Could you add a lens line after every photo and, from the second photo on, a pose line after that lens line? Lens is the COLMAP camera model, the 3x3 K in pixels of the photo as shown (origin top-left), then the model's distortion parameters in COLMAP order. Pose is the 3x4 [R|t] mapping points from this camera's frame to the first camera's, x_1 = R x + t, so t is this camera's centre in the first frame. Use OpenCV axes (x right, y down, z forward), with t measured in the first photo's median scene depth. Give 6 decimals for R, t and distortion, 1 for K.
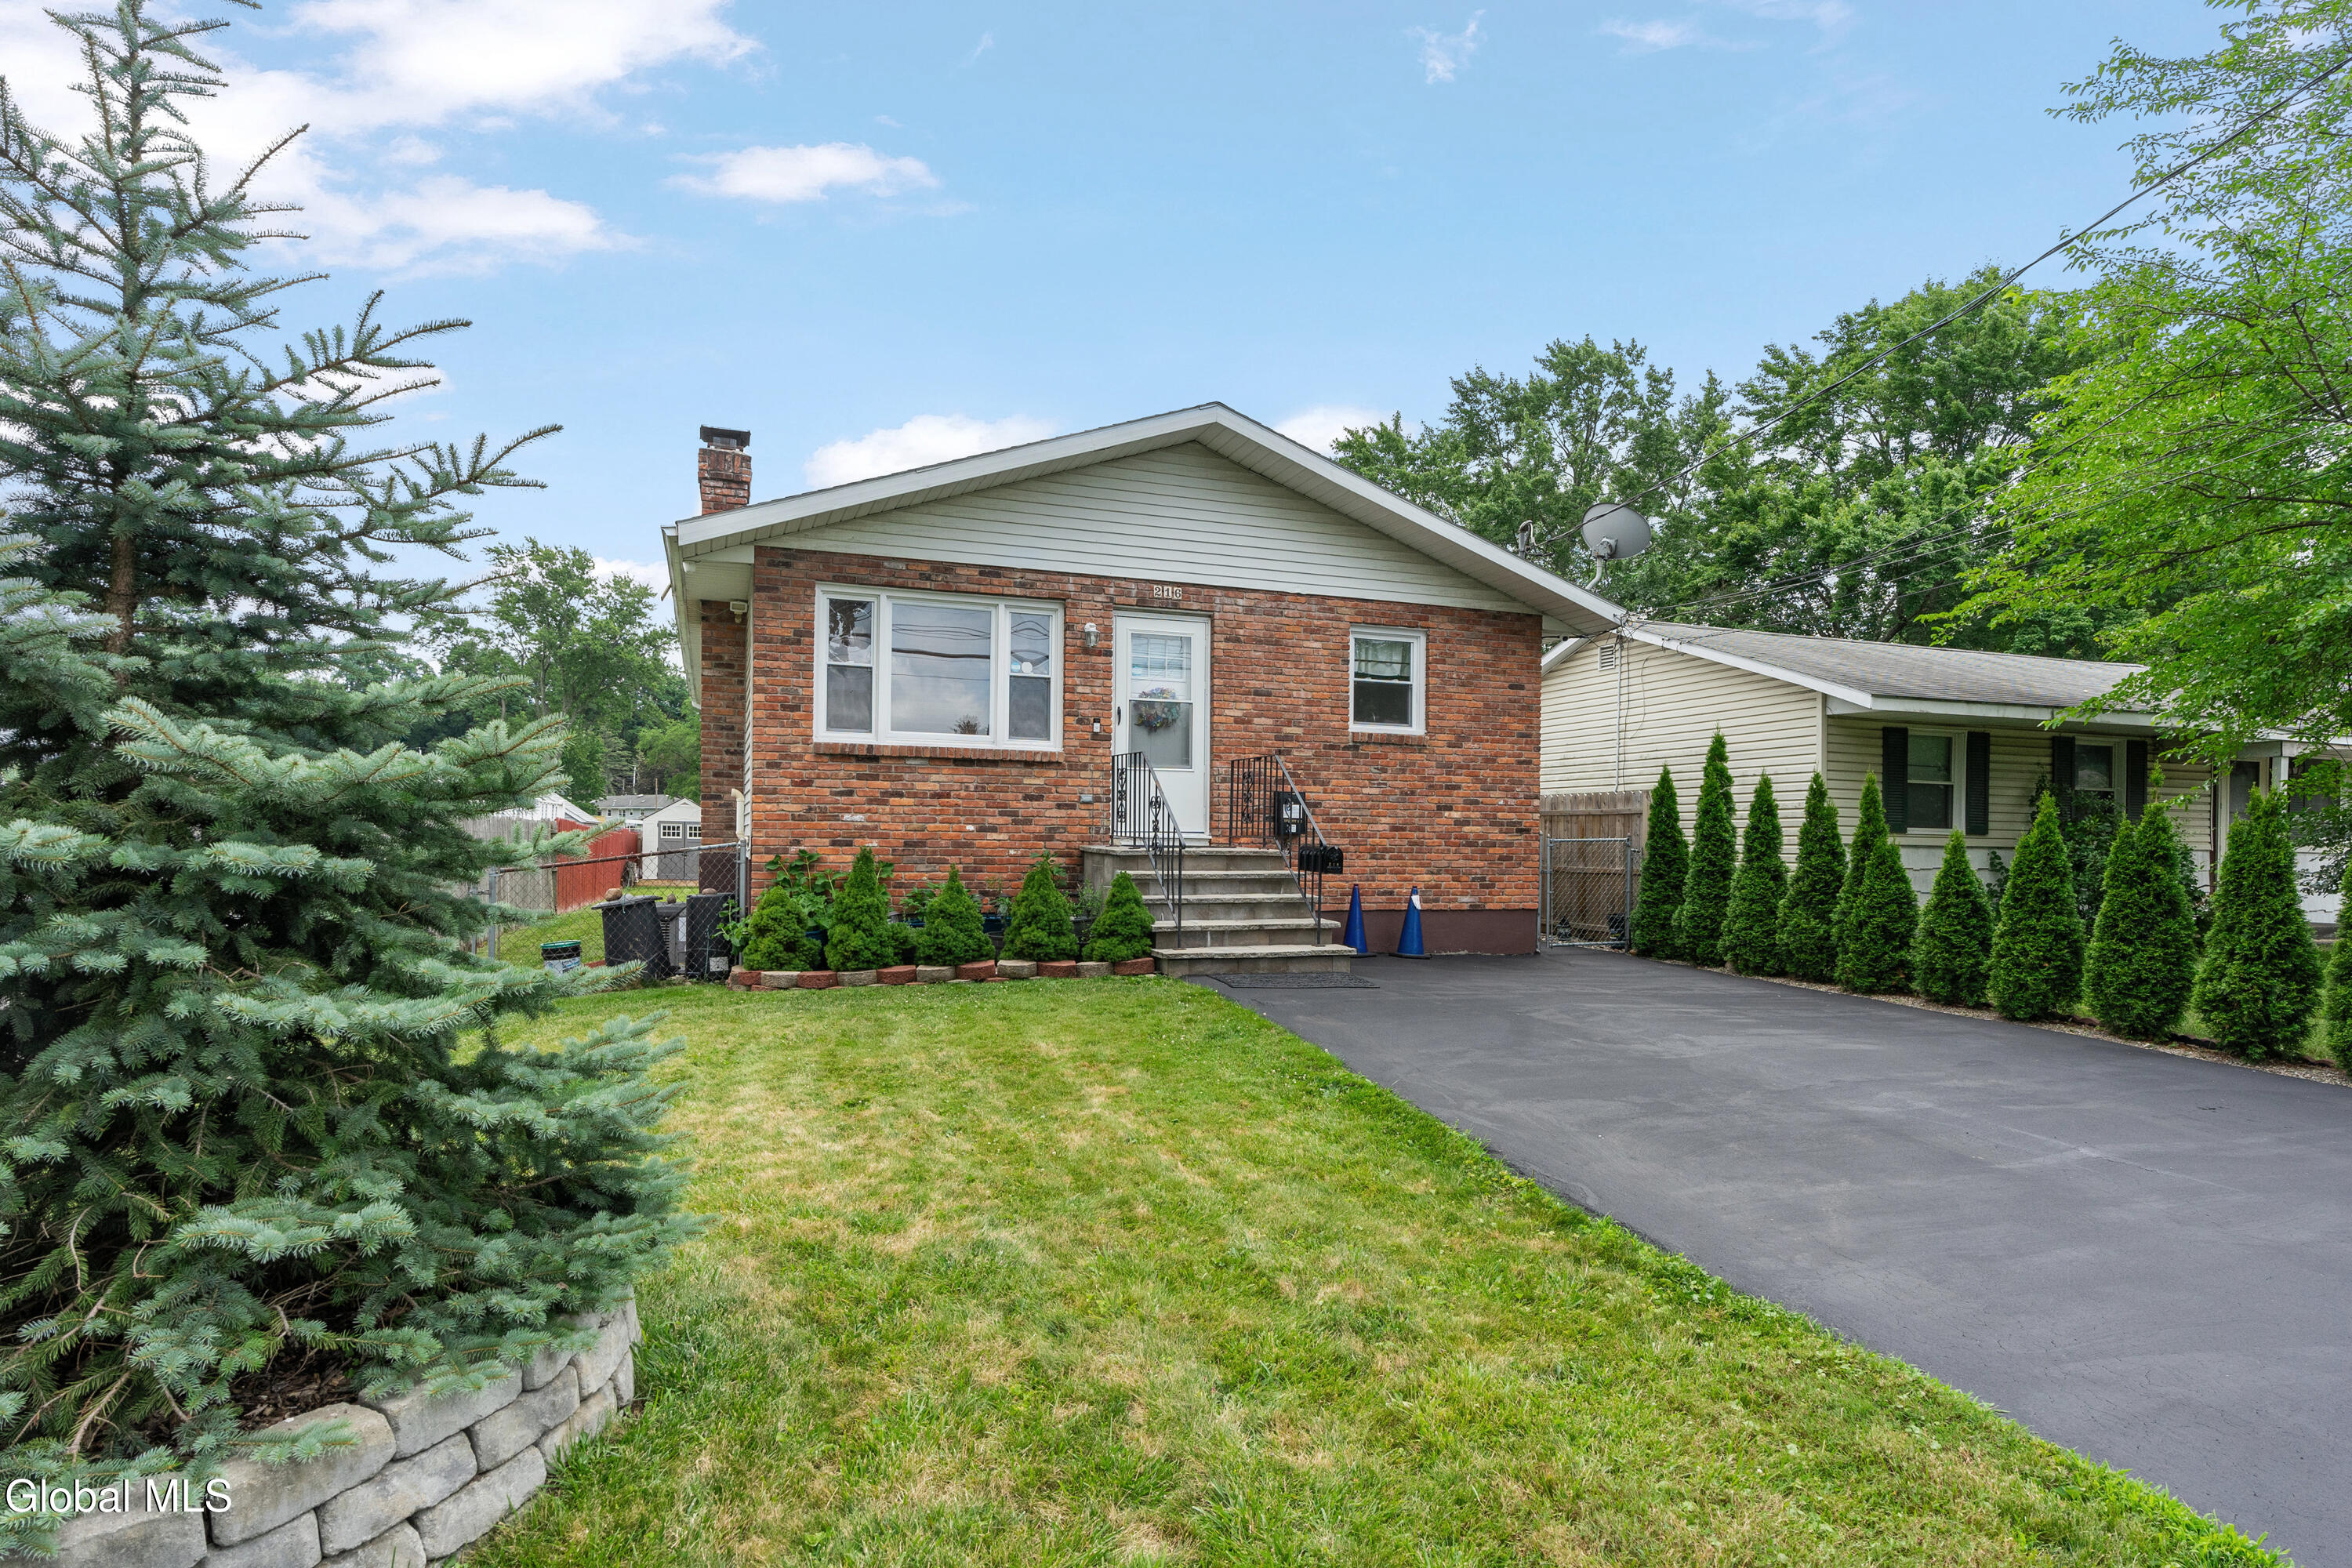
lens RADIAL K [[1115.5, 0, 1220.0], [0, 1115.5, 834.2], [0, 0, 1]] dist [-0.007903, 0.003544]
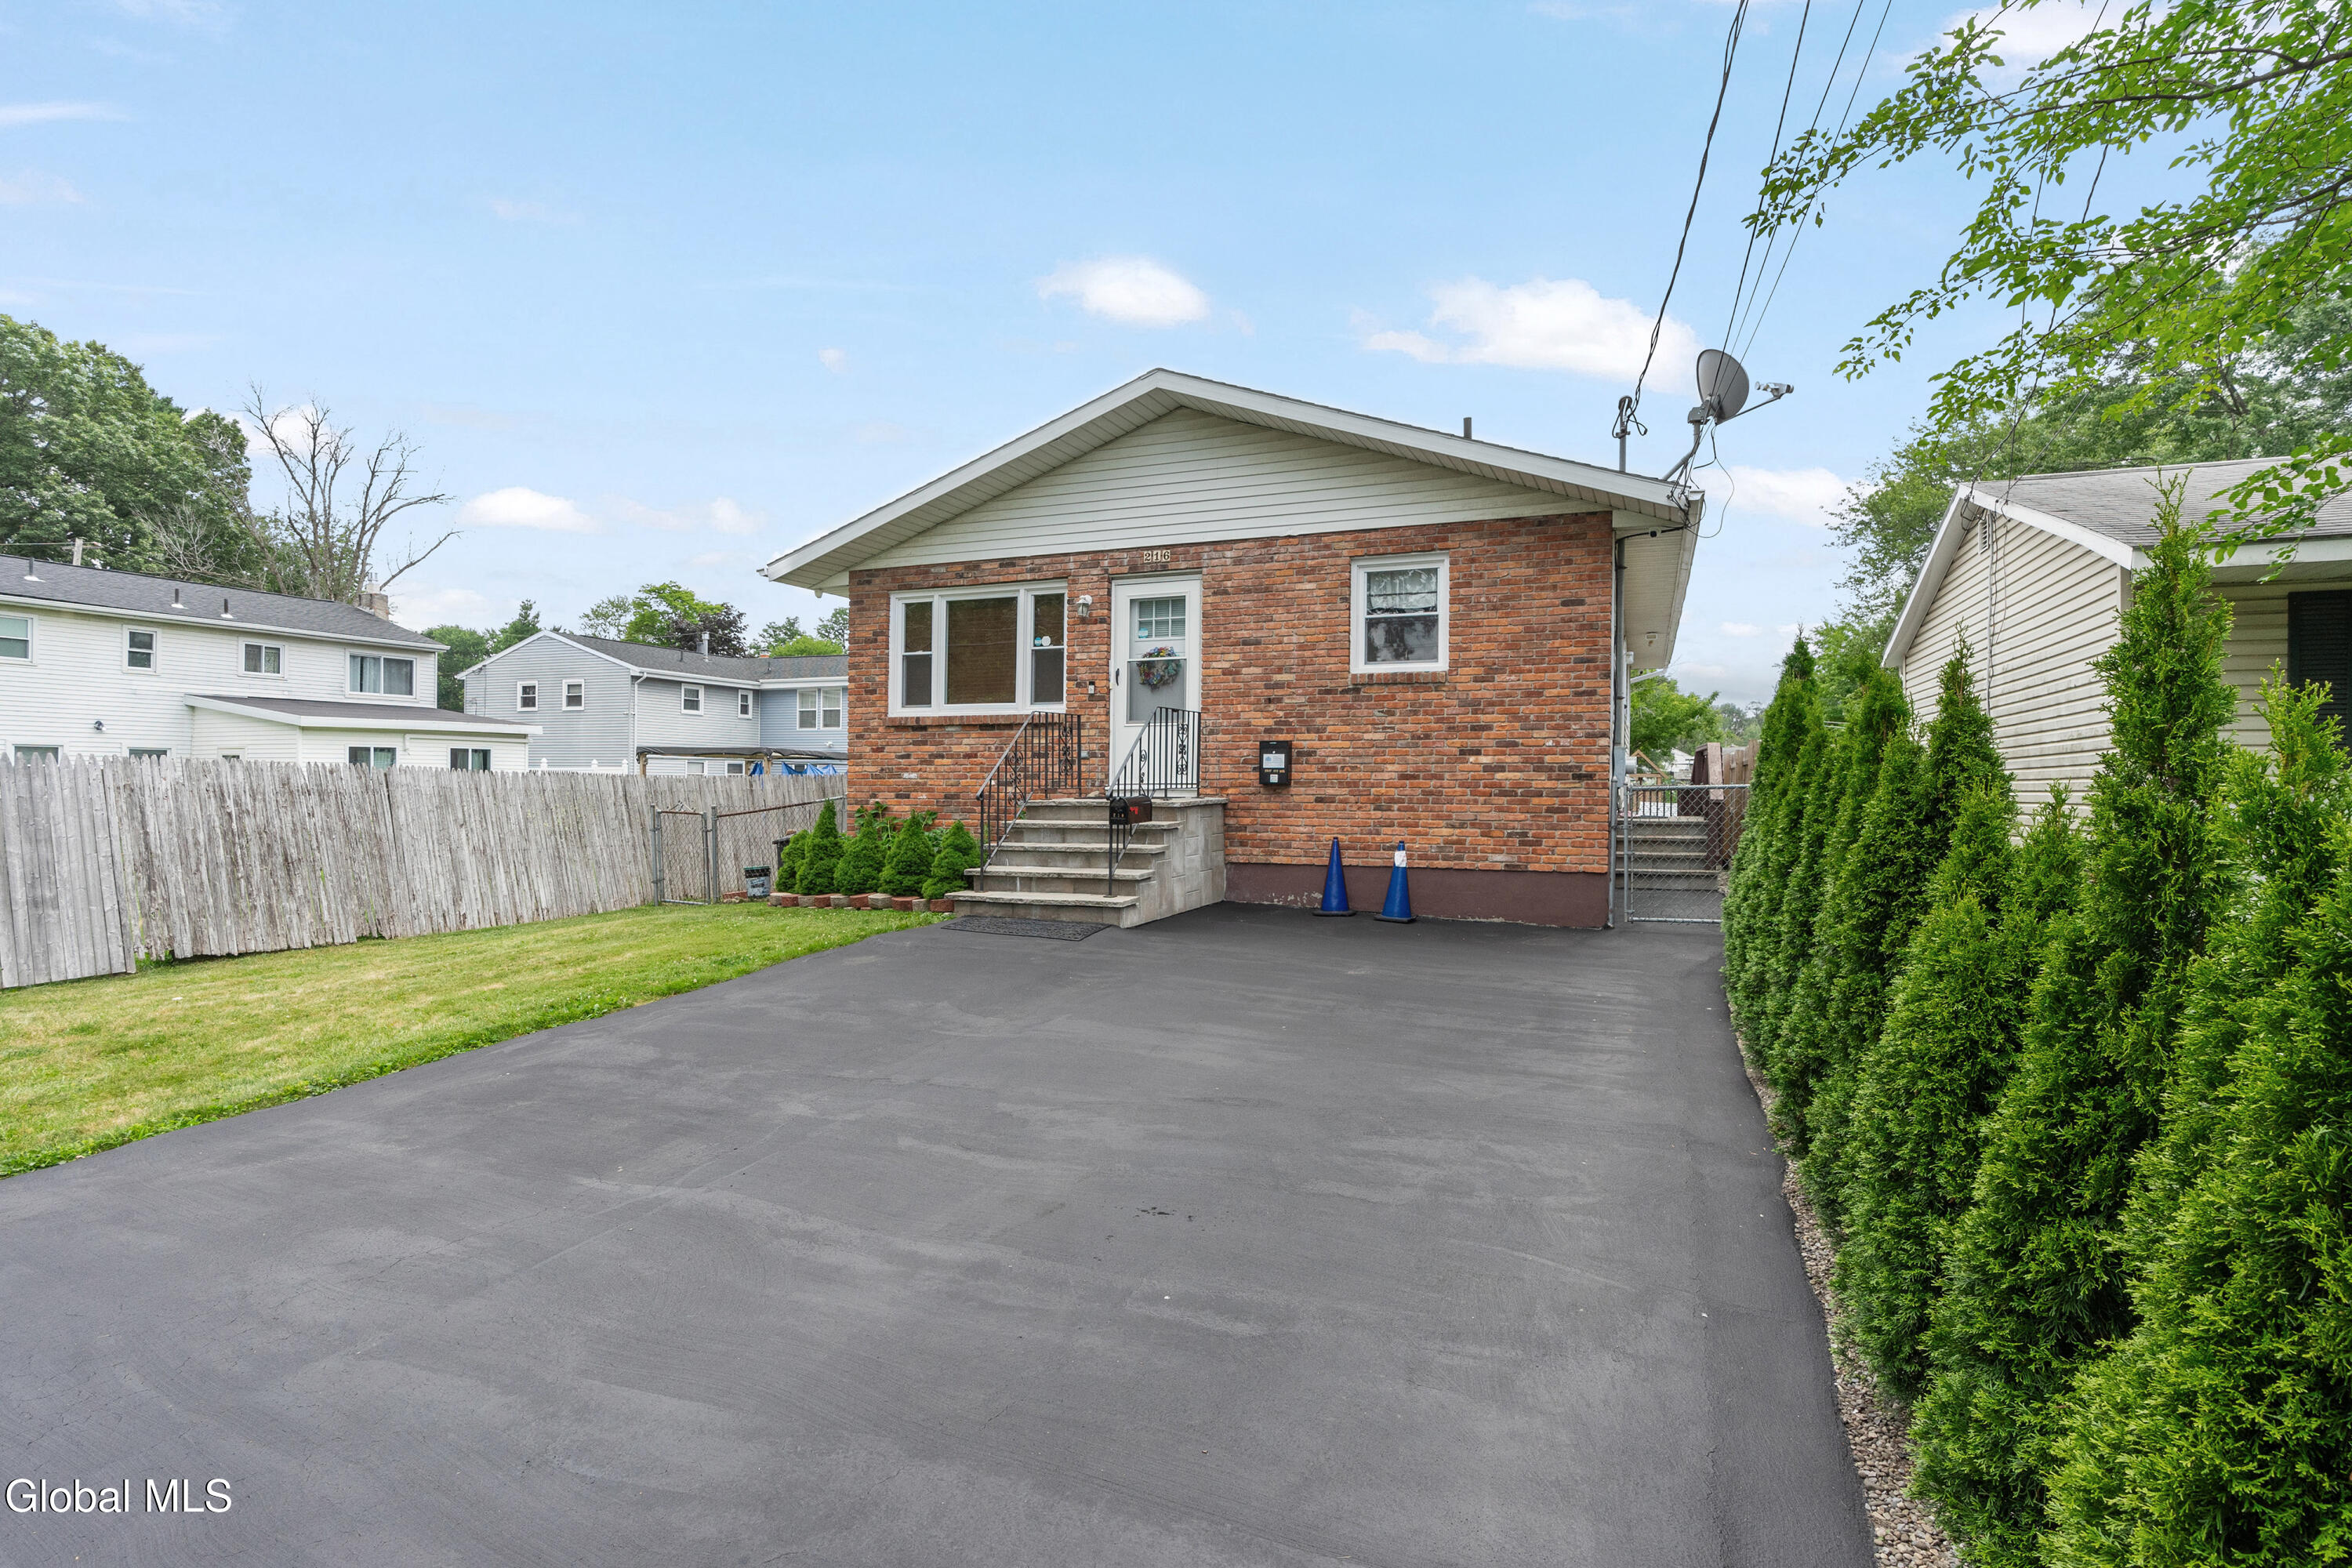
lens RADIAL K [[1062.5, 0, 1303.9], [0, 1062.5, 777.7], [0, 0, 1]] dist [-0.011894, 0.004414]
pose [[0.788508, -0.015252, -0.614836, 0.699767], [0.009929, 0.999878, -0.012069, 0.005724], [0.614945, 0.003411, 0.788563, 0.306730]]
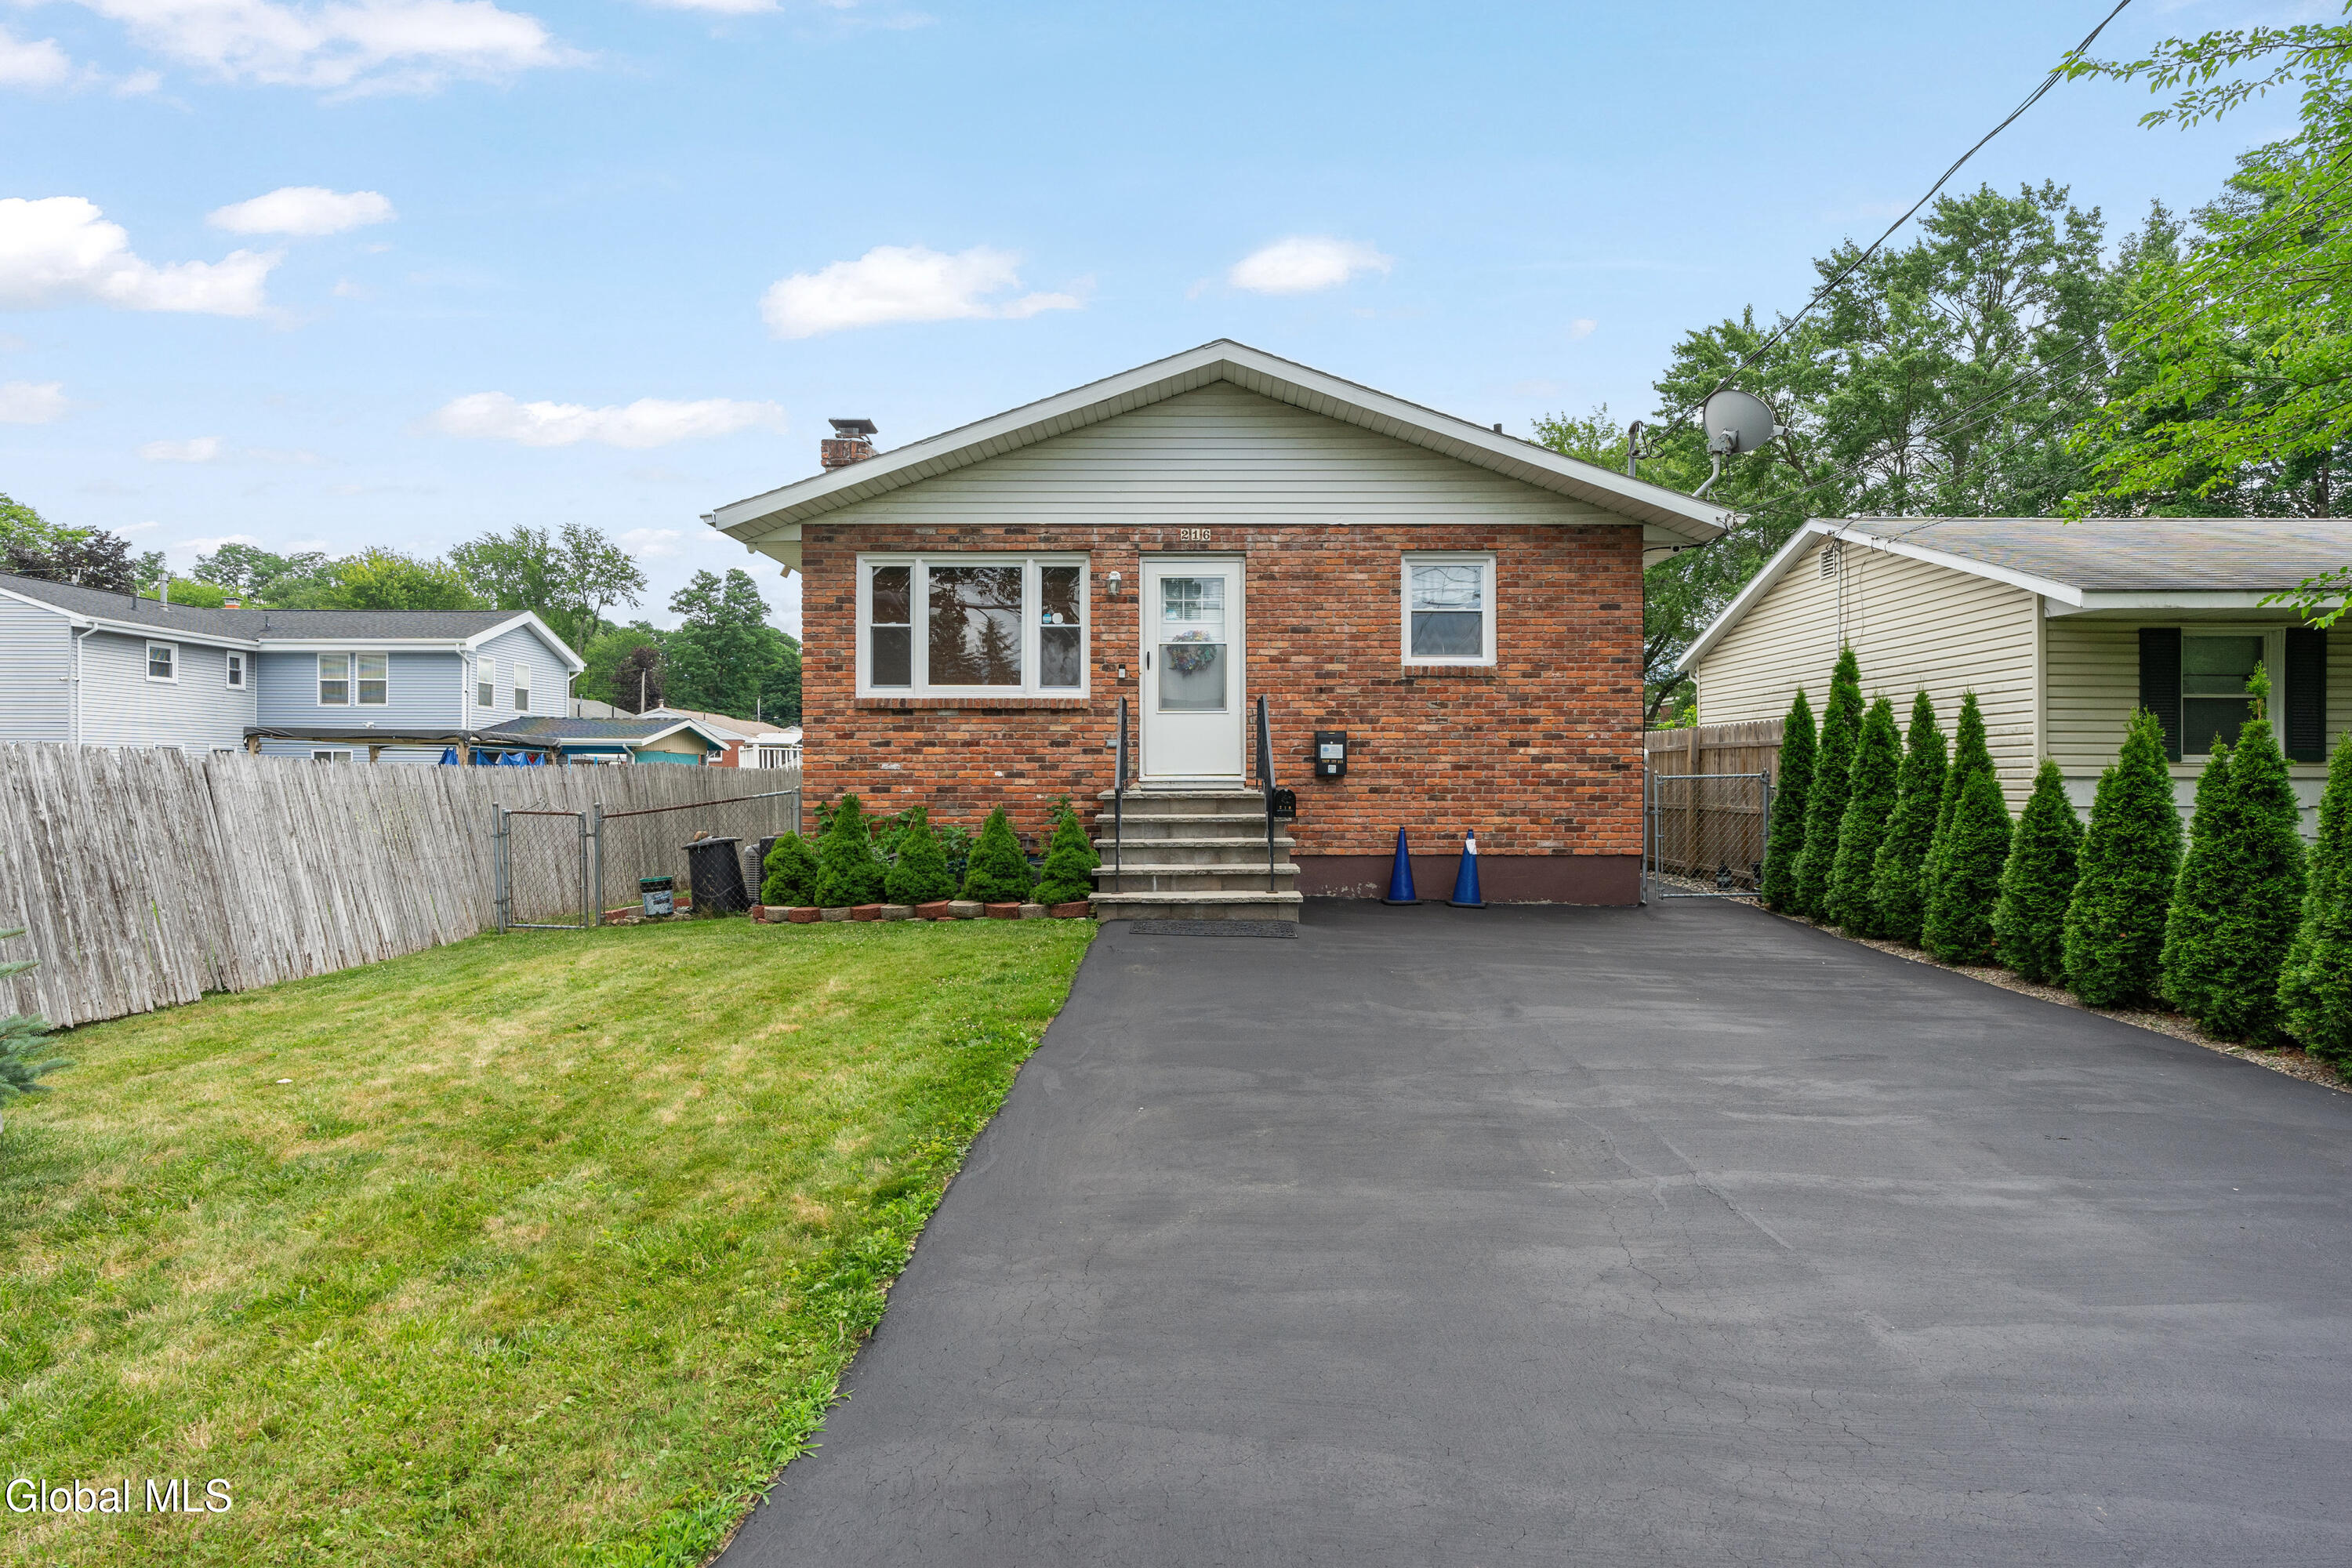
lens RADIAL K [[1115.5, 0, 1263.1], [0, 1115.5, 772.2], [0, 0, 1]] dist [-0.007903, 0.003544]
pose [[0.950861, -0.014429, -0.309282, 0.327408], [0.014016, 0.999895, -0.003556, -0.000144], [0.309301, -0.000954, 0.950964, 0.072568]]
